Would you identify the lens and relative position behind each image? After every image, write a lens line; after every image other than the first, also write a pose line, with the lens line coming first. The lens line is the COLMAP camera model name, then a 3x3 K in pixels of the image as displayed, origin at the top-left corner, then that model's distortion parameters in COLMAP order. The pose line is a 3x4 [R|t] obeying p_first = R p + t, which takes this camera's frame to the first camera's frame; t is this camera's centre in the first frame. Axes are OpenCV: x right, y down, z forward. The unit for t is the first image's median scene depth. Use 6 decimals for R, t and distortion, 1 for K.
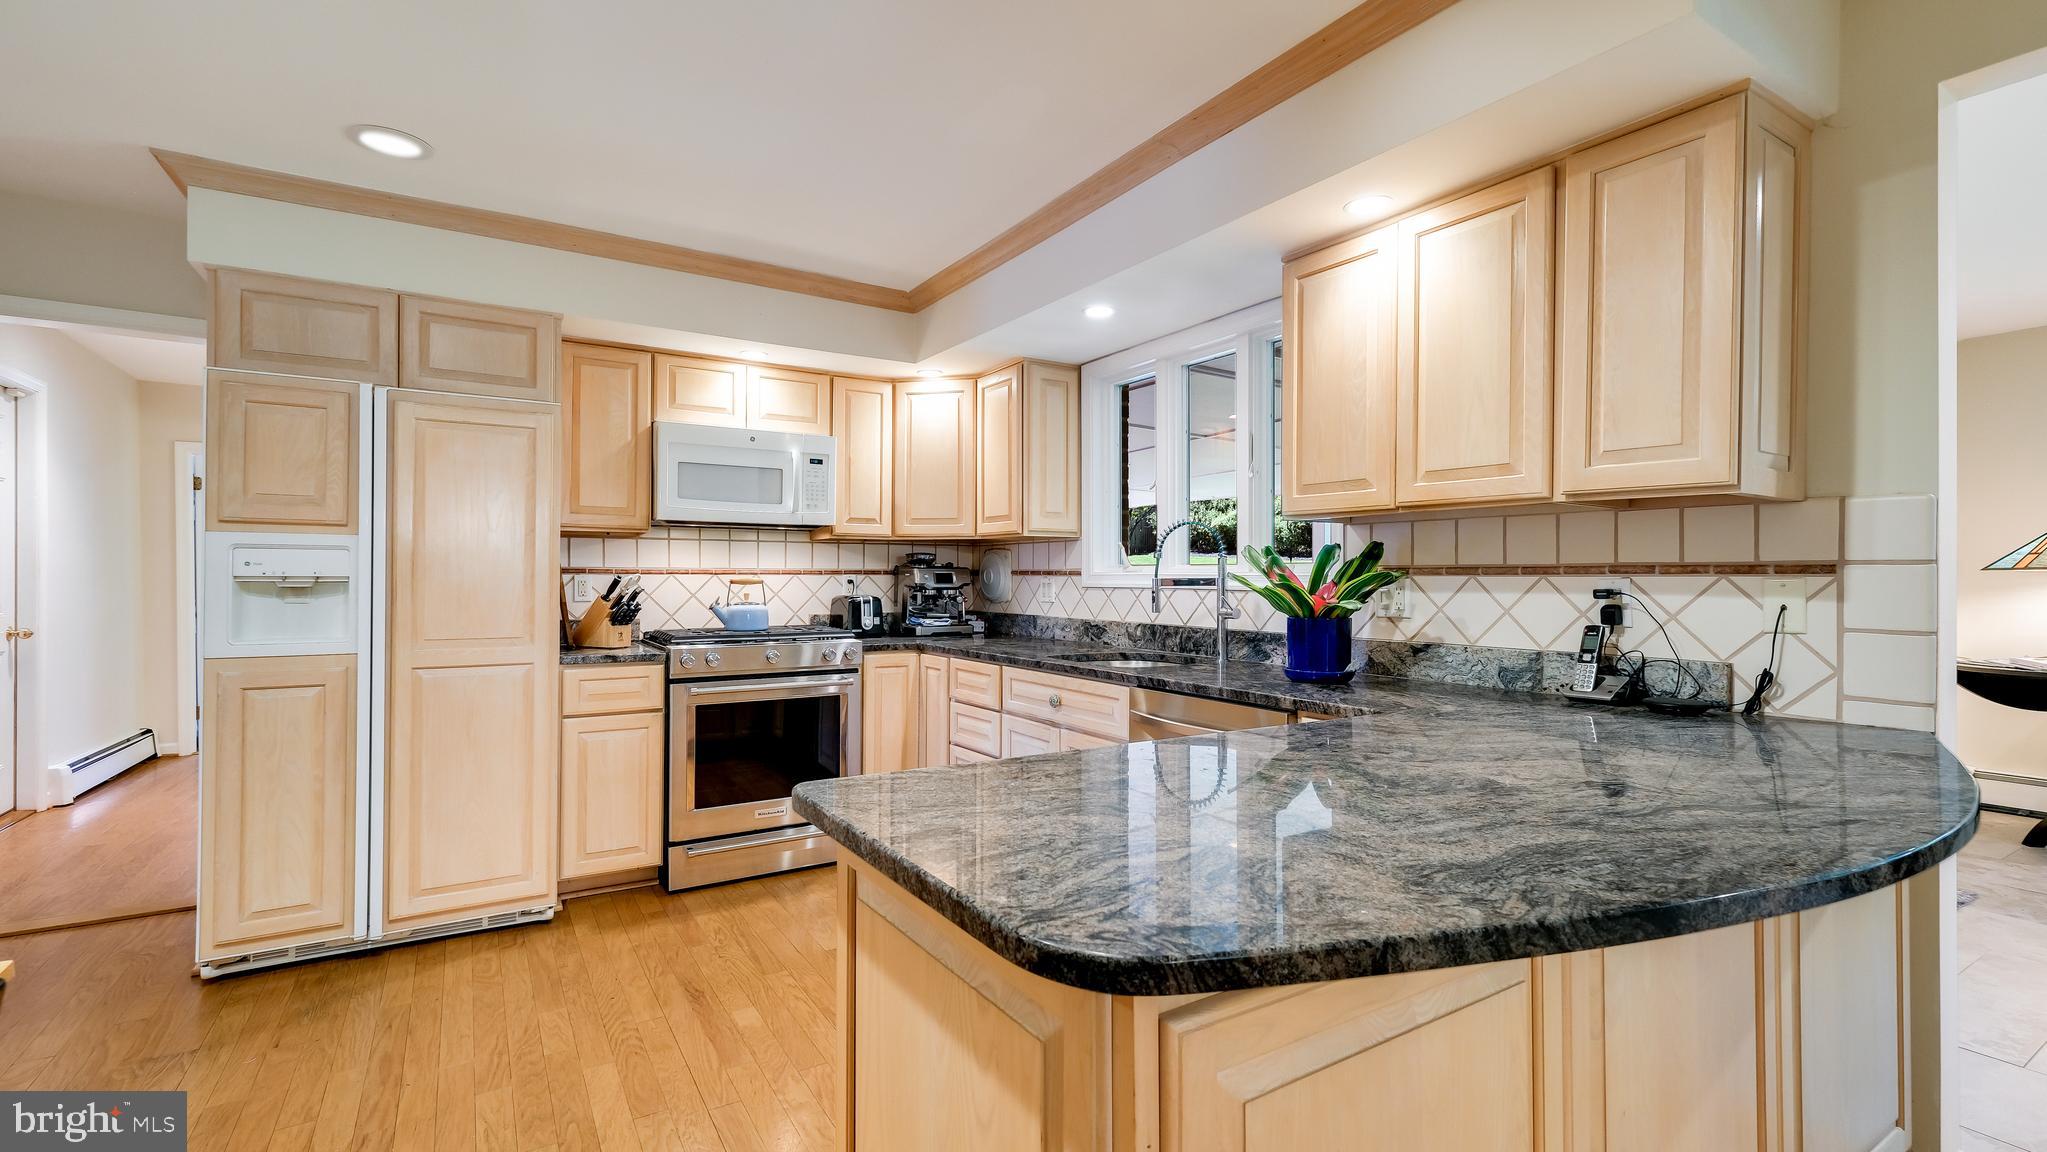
lens RADIAL K [[899.6, 0, 1025.7], [0, 899.6, 566.3], [0, 0, 1]] dist [-0.002603, -0.000669]
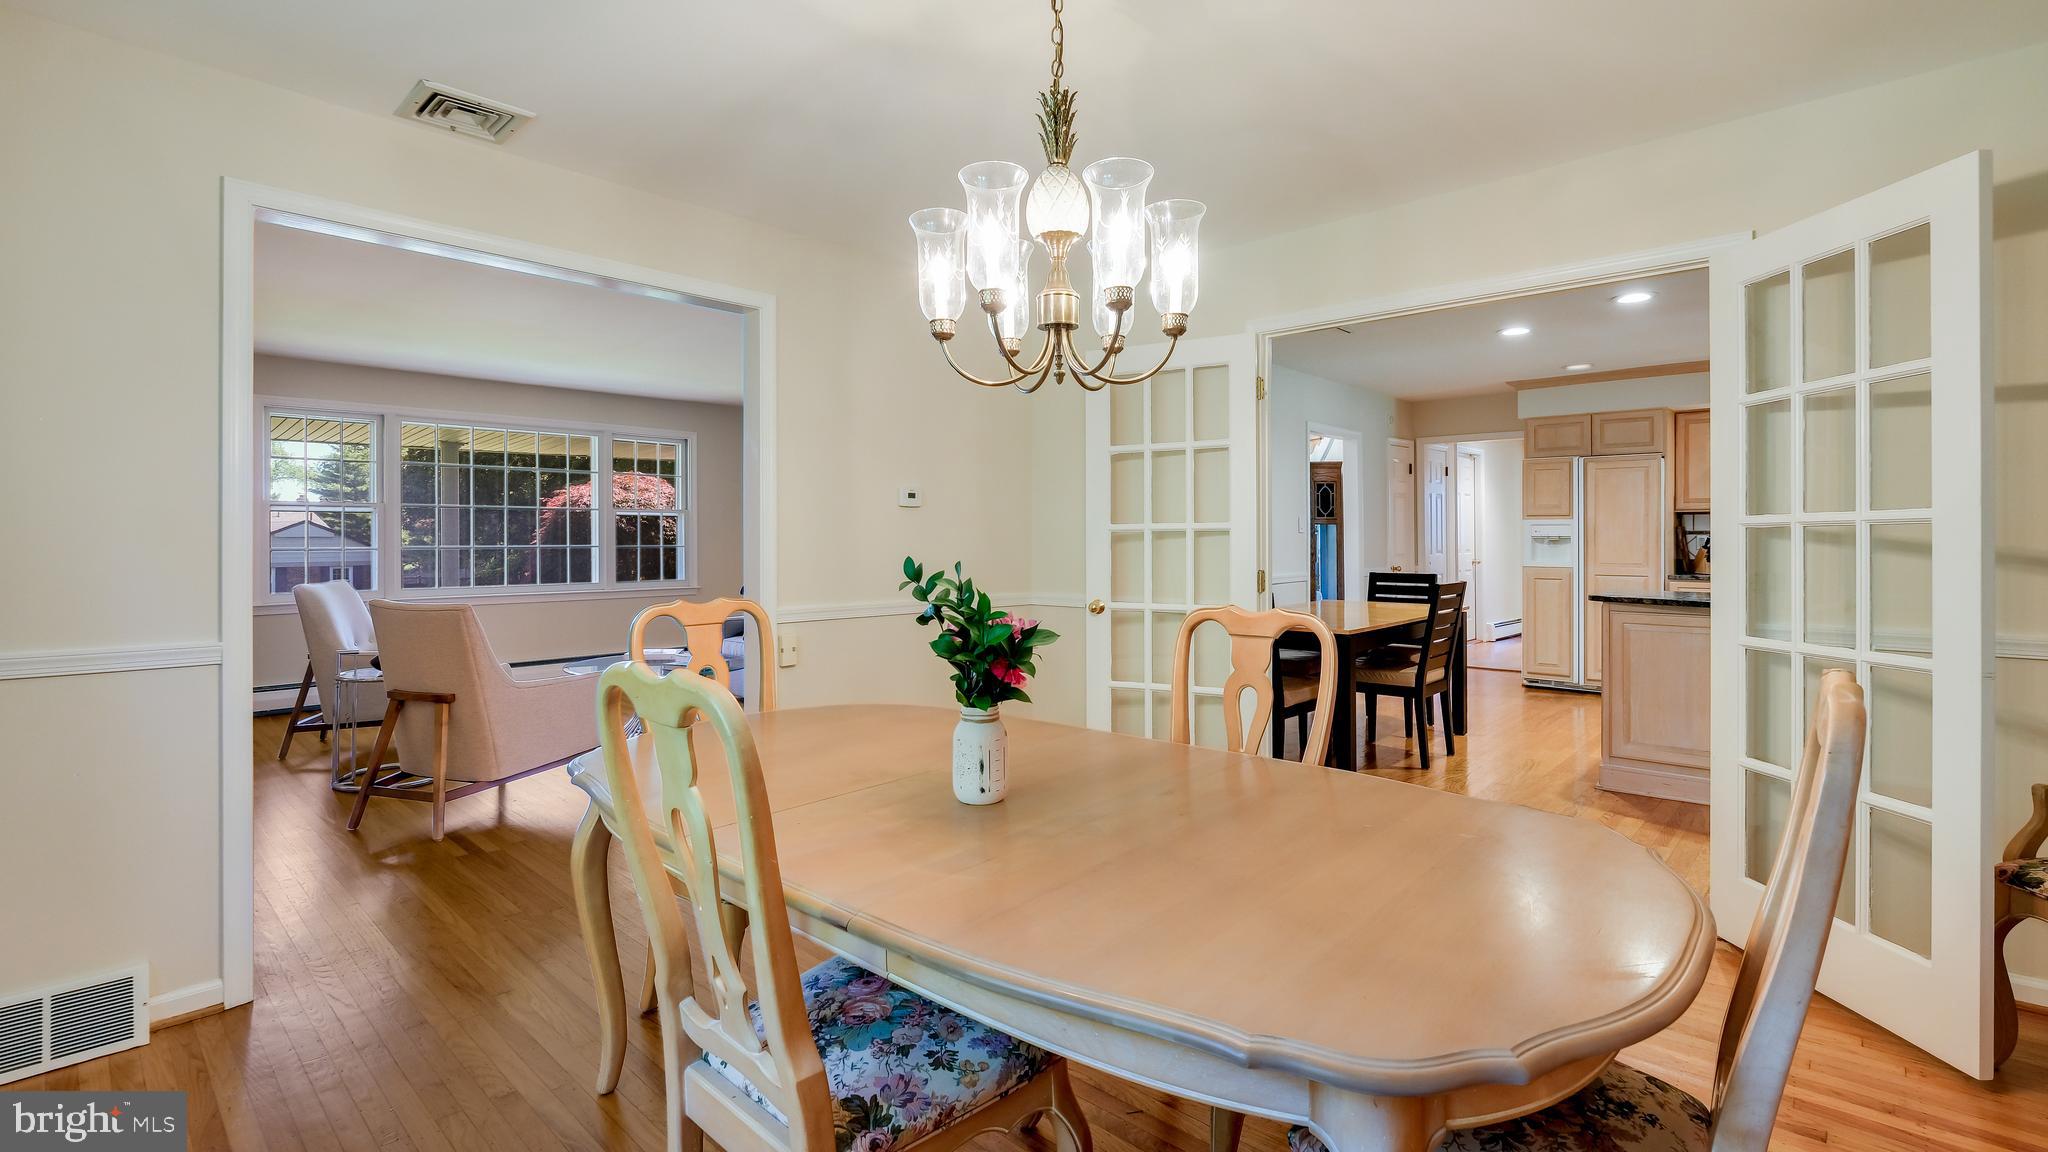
lens RADIAL K [[940.8, 0, 1018.5], [0, 940.8, 537.3], [0, 0, 1]] dist [-0.024824, -0.000205]
pose [[0.257138, -0.005253, -0.966360, 1.097690], [0.008578, 0.999958, -0.003154, 0.008193], [0.966337, -0.007478, 0.257172, -0.927851]]
